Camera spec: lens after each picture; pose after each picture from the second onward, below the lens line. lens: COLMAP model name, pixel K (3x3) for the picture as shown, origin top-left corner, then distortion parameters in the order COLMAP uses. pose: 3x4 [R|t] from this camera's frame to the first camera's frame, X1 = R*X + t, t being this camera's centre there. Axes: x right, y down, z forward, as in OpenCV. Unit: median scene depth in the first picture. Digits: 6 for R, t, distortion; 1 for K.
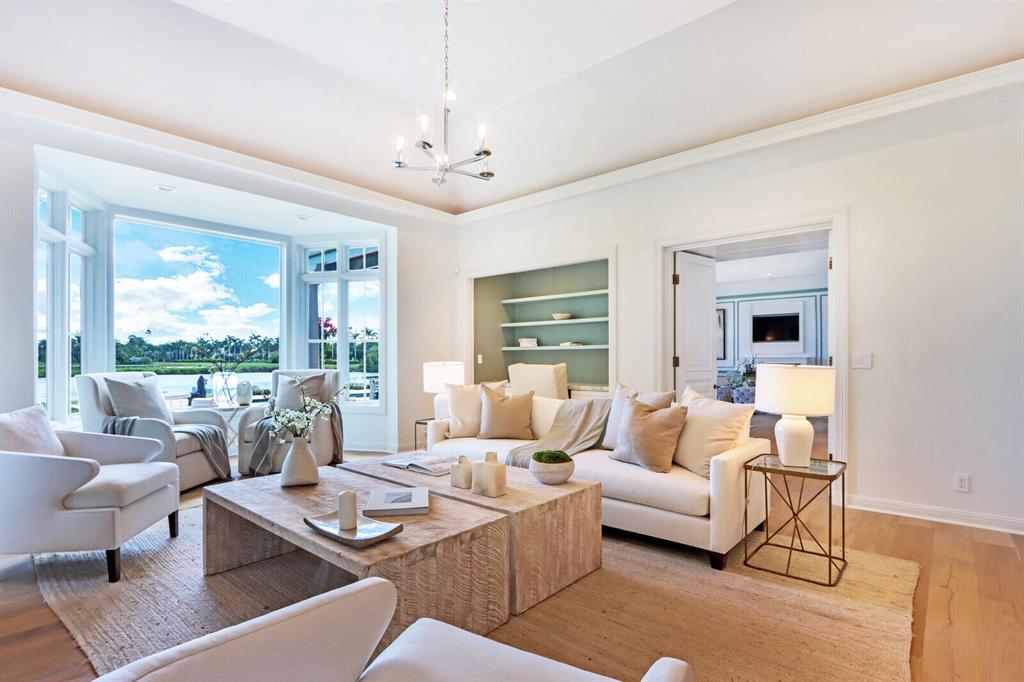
lens RADIAL K [[499.8, 0, 510.4], [0, 499.8, 358.0], [0, 0, 1]] dist [-0.020061, 0.001035]
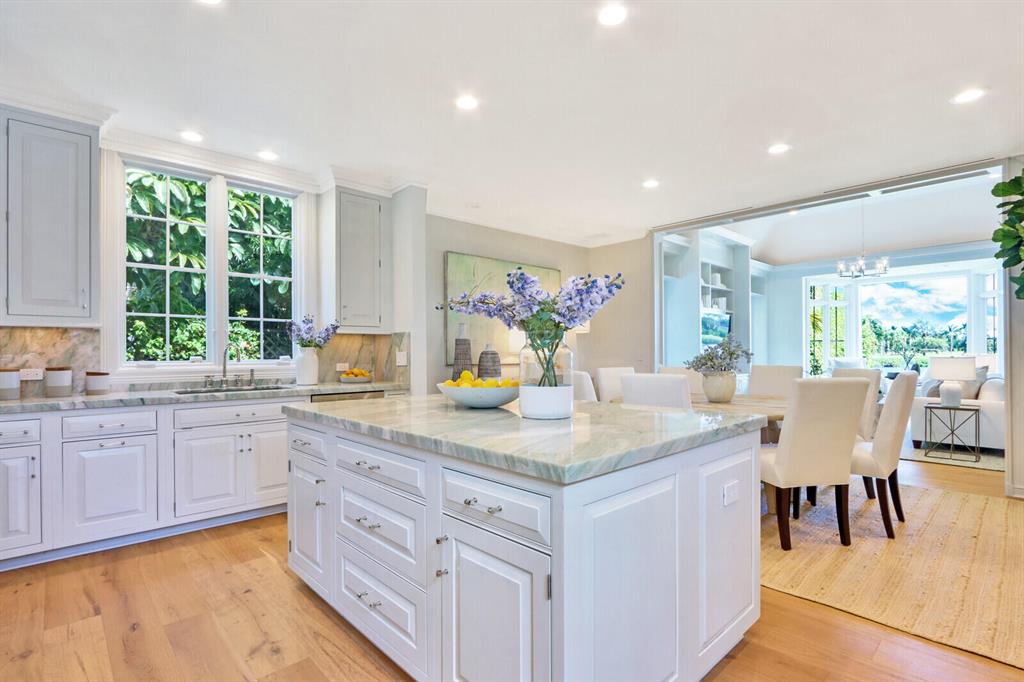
lens RADIAL K [[495.0, 0, 511.0], [0, 495.0, 353.3], [0, 0, 1]] dist [-0.017307, 0.000575]
pose [[-0.082928, 0.003516, -0.996549, 2.683892], [0.007707, 0.999966, 0.002887, -0.019128], [0.996526, -0.007441, -0.082953, -0.603922]]
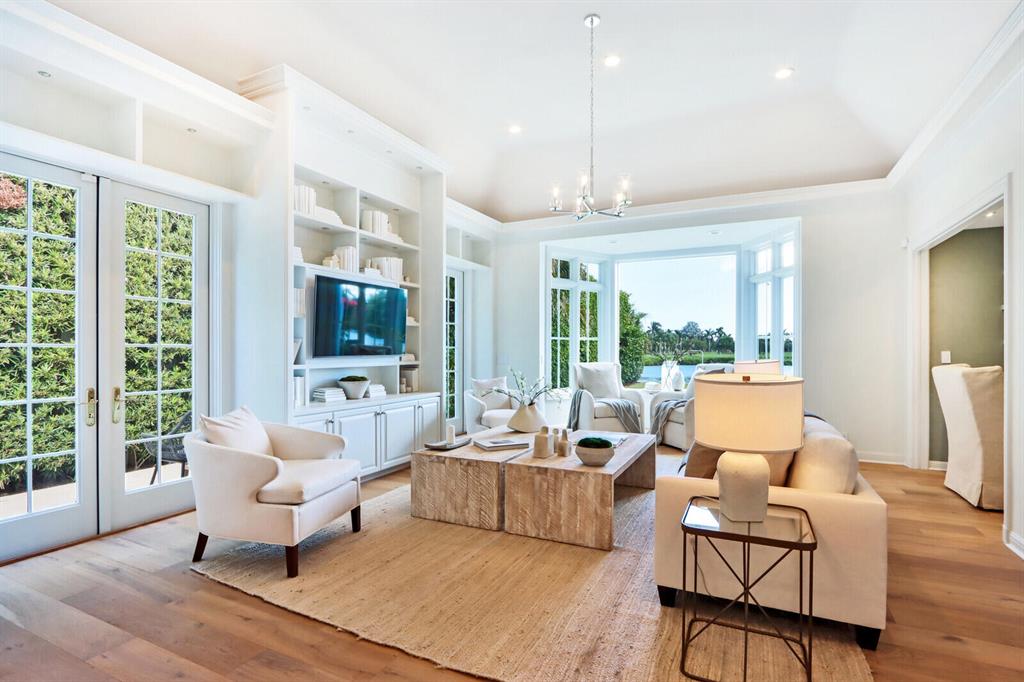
lens RADIAL K [[497.2, 0, 514.8], [0, 497.2, 348.9], [0, 0, 1]] dist [-0.019874, 0.000584]
pose [[0.273437, -0.000102, -0.961890, 1.160065], [0.000477, 1.000000, 0.000029, -0.025089], [0.961890, -0.000467, 0.273437, 0.496837]]
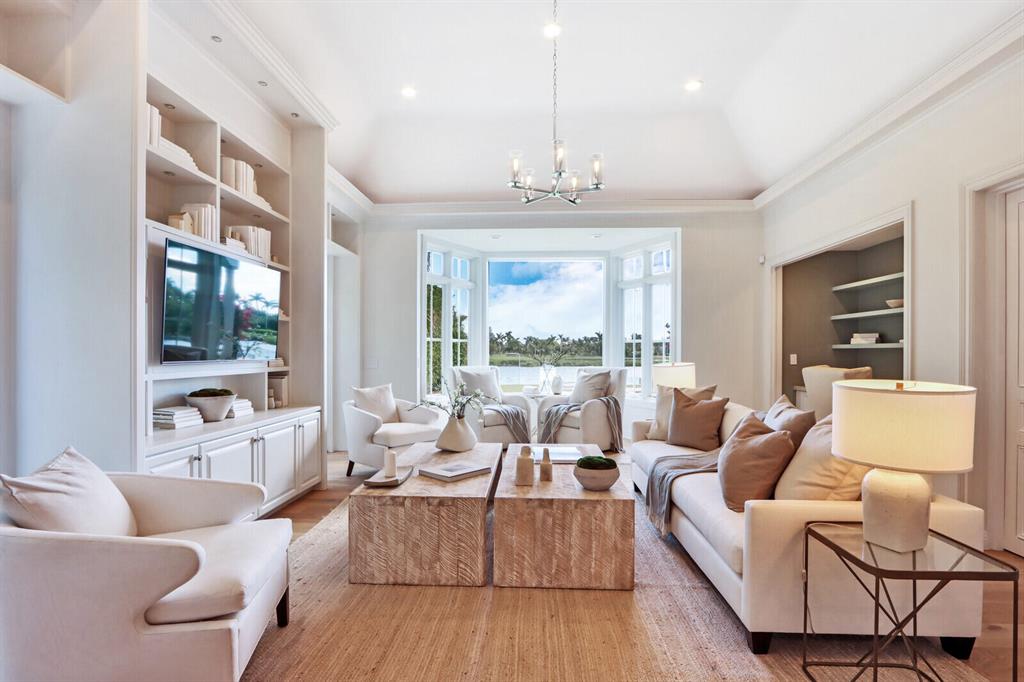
lens RADIAL K [[495.0, 0, 511.0], [0, 495.0, 353.3], [0, 0, 1]] dist [-0.017307, 0.000575]
pose [[0.624533, 0.004381, -0.780986, 0.747518], [-0.002480, 0.999990, 0.003626, -0.024511], [0.780995, -0.000328, 0.624538, 0.248615]]
